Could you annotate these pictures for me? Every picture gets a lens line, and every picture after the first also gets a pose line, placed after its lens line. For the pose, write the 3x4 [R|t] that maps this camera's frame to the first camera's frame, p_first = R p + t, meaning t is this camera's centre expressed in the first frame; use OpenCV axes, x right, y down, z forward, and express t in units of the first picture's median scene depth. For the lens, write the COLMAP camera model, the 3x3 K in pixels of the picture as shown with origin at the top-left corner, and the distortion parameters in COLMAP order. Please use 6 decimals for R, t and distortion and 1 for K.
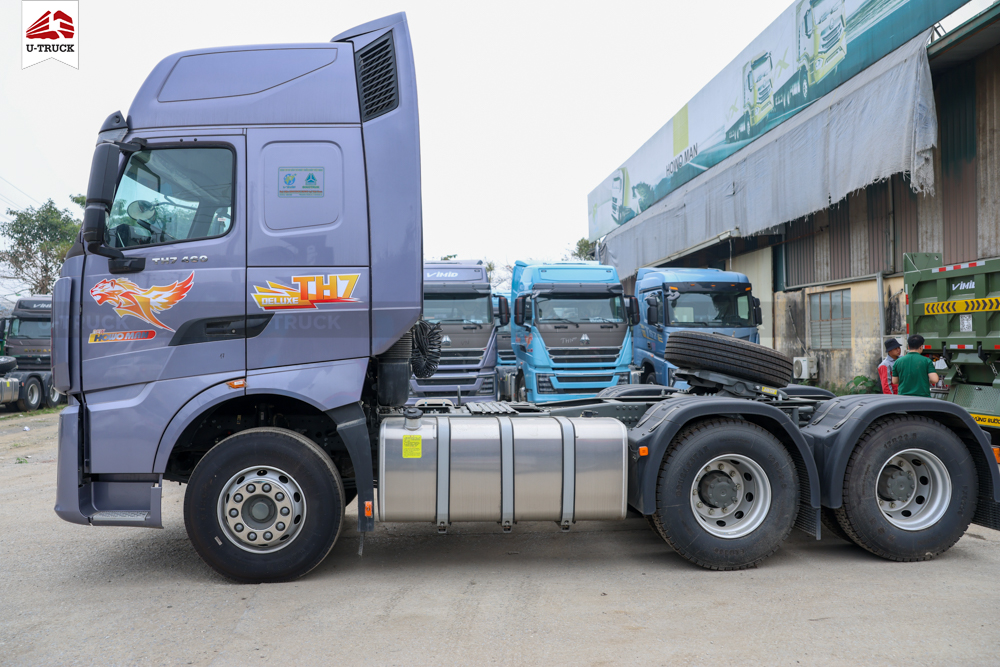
lens RADIAL K [[797.4, 0, 504.1], [0, 797.4, 328.1], [0, 0, 1]] dist [-0.102210, 0.113371]
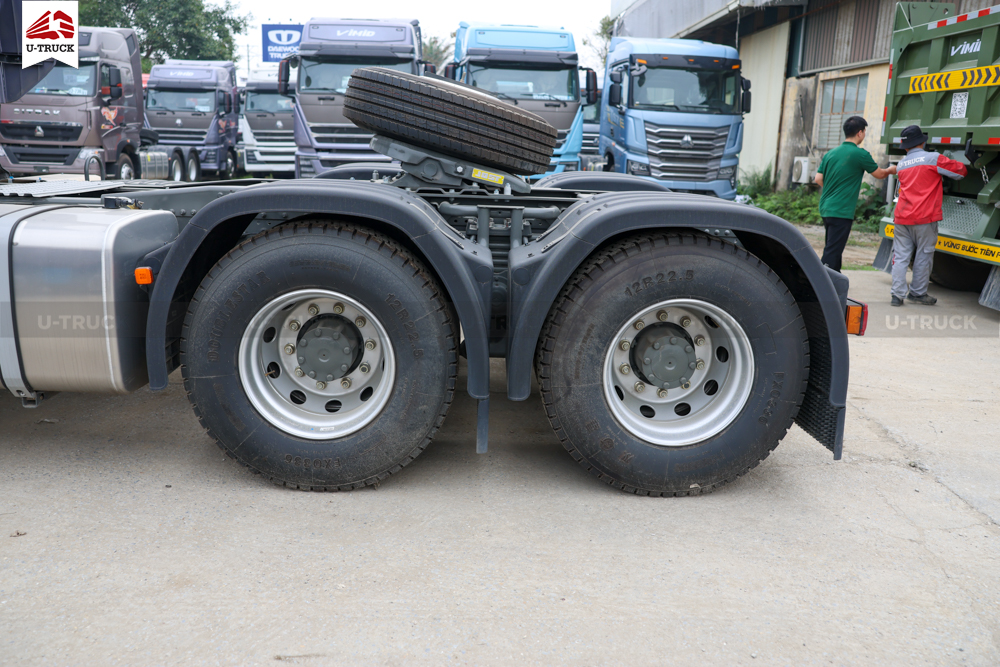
lens RADIAL K [[797.4, 0, 504.1], [0, 797.4, 328.1], [0, 0, 1]] dist [-0.102210, 0.113371]
pose [[0.997362, 0.054706, -0.047720, 0.242851], [-0.040673, 0.965586, 0.256883, 0.023906], [0.060131, -0.254264, 0.965264, 0.270249]]
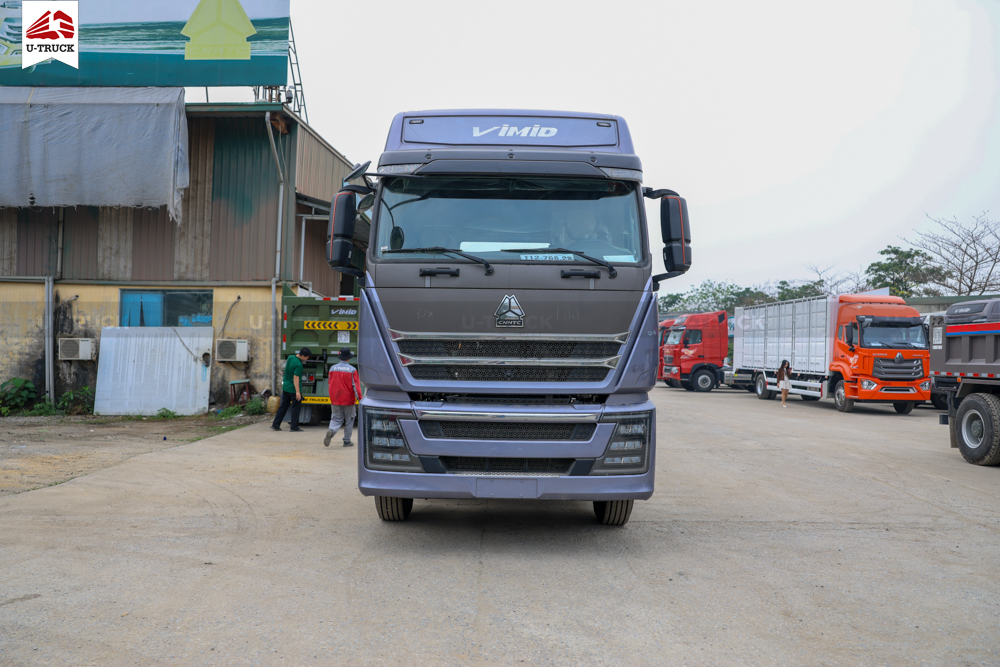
lens RADIAL K [[797.4, 0, 504.1], [0, 797.4, 328.1], [0, 0, 1]] dist [-0.102210, 0.113371]
pose [[0.093279, 0.041475, 0.994776, -0.920366], [-0.039728, 0.998491, -0.037905, 0.022560], [-0.994847, -0.035985, 0.094786, 0.570501]]
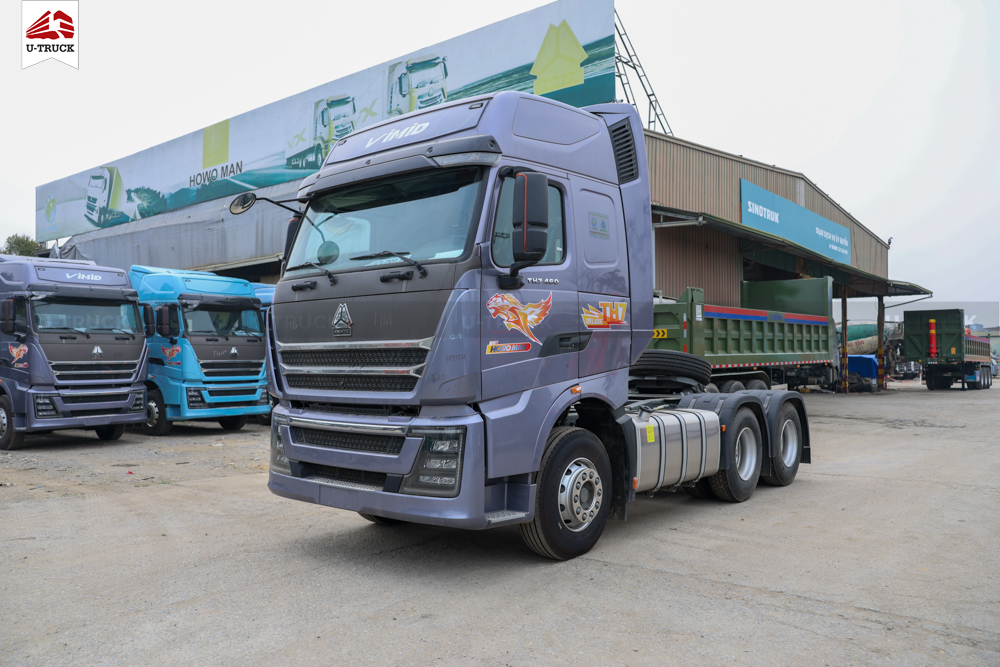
lens RADIAL K [[797.4, 0, 504.1], [0, 797.4, 328.1], [0, 0, 1]] dist [-0.102210, 0.113371]
pose [[0.707482, 0.034210, 0.705903, -0.658252], [-0.020804, 0.999403, -0.027583, 0.006988], [-0.706425, 0.004828, 0.707772, 0.118834]]
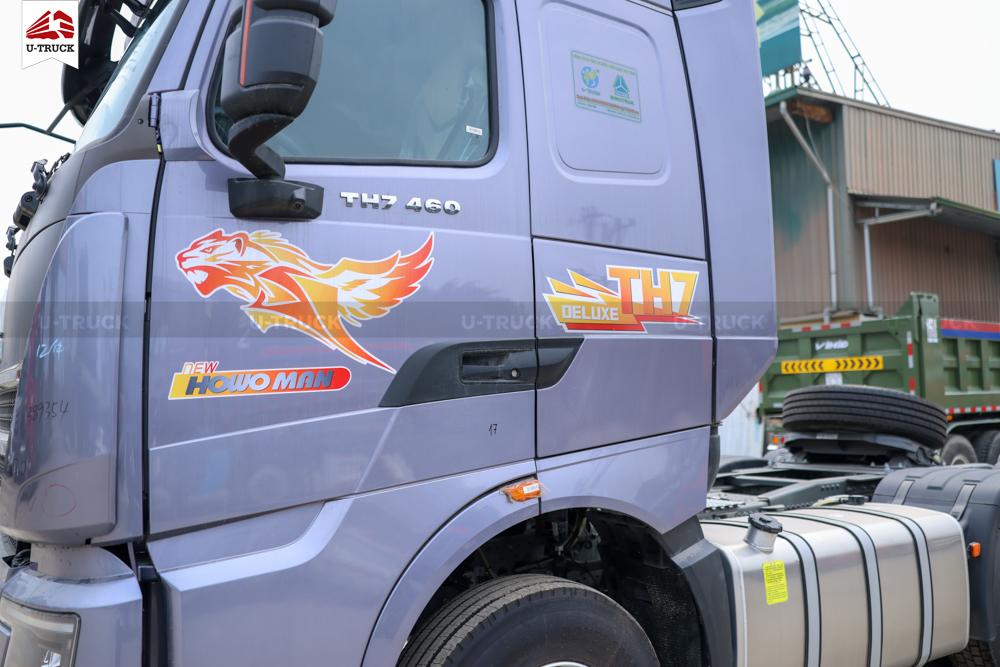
lens RADIAL K [[797.4, 0, 504.1], [0, 797.4, 328.1], [0, 0, 1]] dist [-0.102210, 0.113371]
pose [[0.875167, 0.043217, 0.481887, -0.297118], [-0.006125, 0.996912, -0.078283, 0.007151], [-0.483782, 0.065559, 0.872730, 0.314803]]
